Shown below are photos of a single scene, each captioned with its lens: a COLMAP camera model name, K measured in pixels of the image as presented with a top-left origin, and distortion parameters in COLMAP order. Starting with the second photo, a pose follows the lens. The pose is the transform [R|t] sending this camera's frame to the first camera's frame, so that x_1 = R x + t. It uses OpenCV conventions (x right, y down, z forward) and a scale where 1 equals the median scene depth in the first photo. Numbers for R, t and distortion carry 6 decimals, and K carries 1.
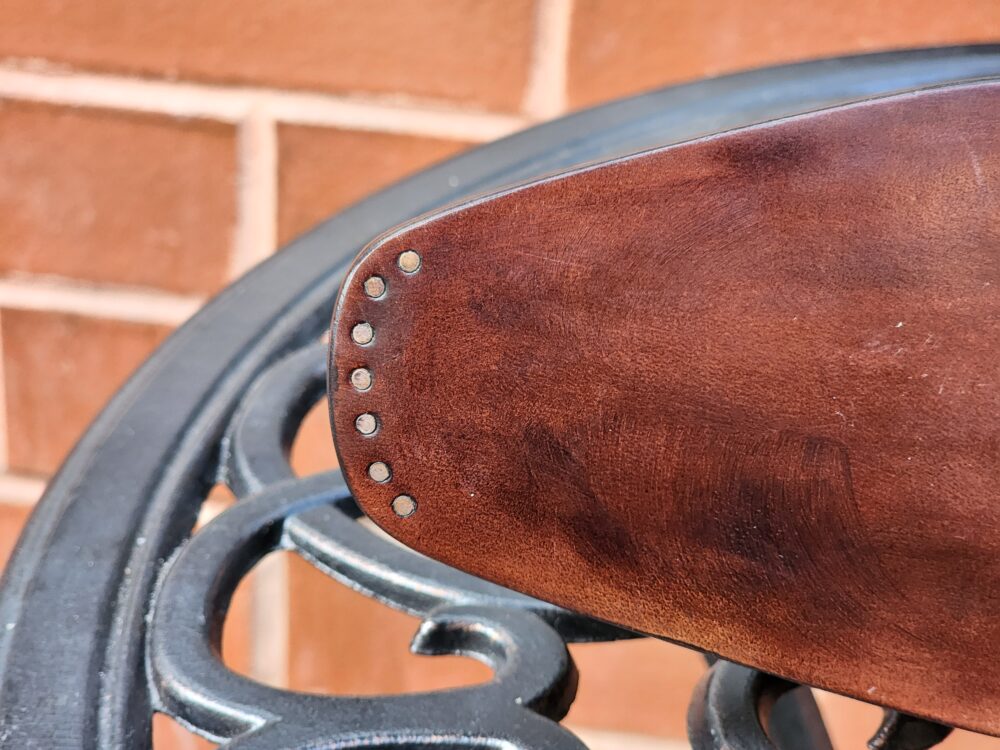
lens RADIAL K [[2169.2, 0, 502.9], [0, 2169.2, 397.0], [0, 0, 1]] dist [-0.581378, 6.504022]
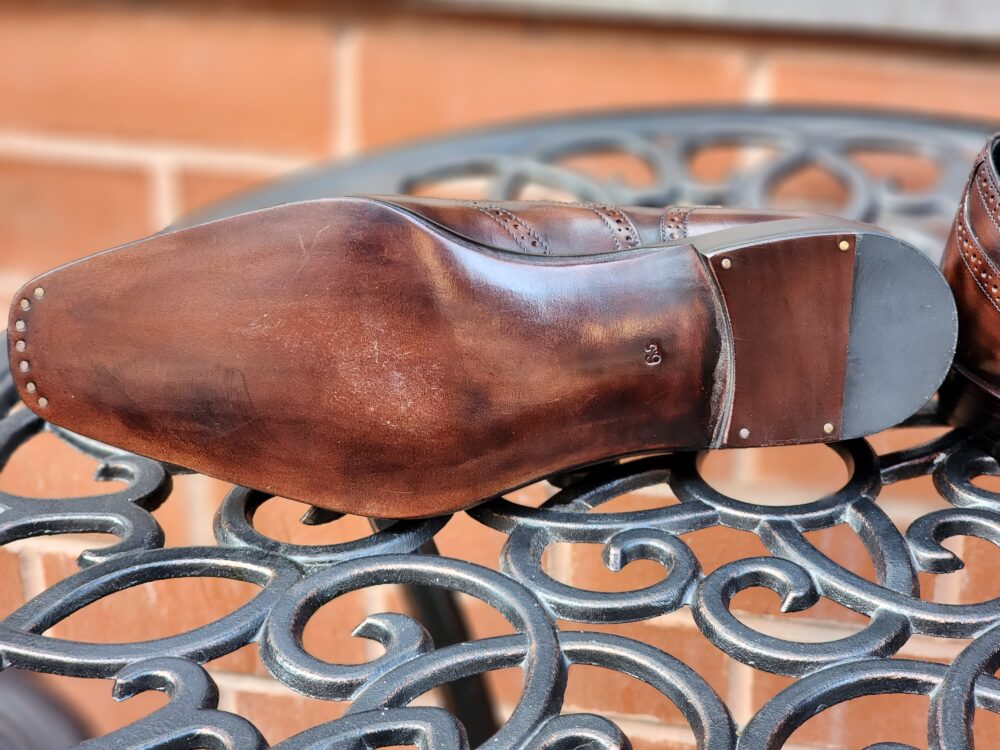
lens RADIAL K [[2169.2, 0, 502.9], [0, 2169.2, 397.0], [0, 0, 1]] dist [-0.581378, 6.504022]
pose [[0.996181, -0.015817, -0.085862, 0.606209], [0.017896, 0.999564, 0.023496, 0.001836], [0.085453, -0.024942, 0.996030, -1.133241]]
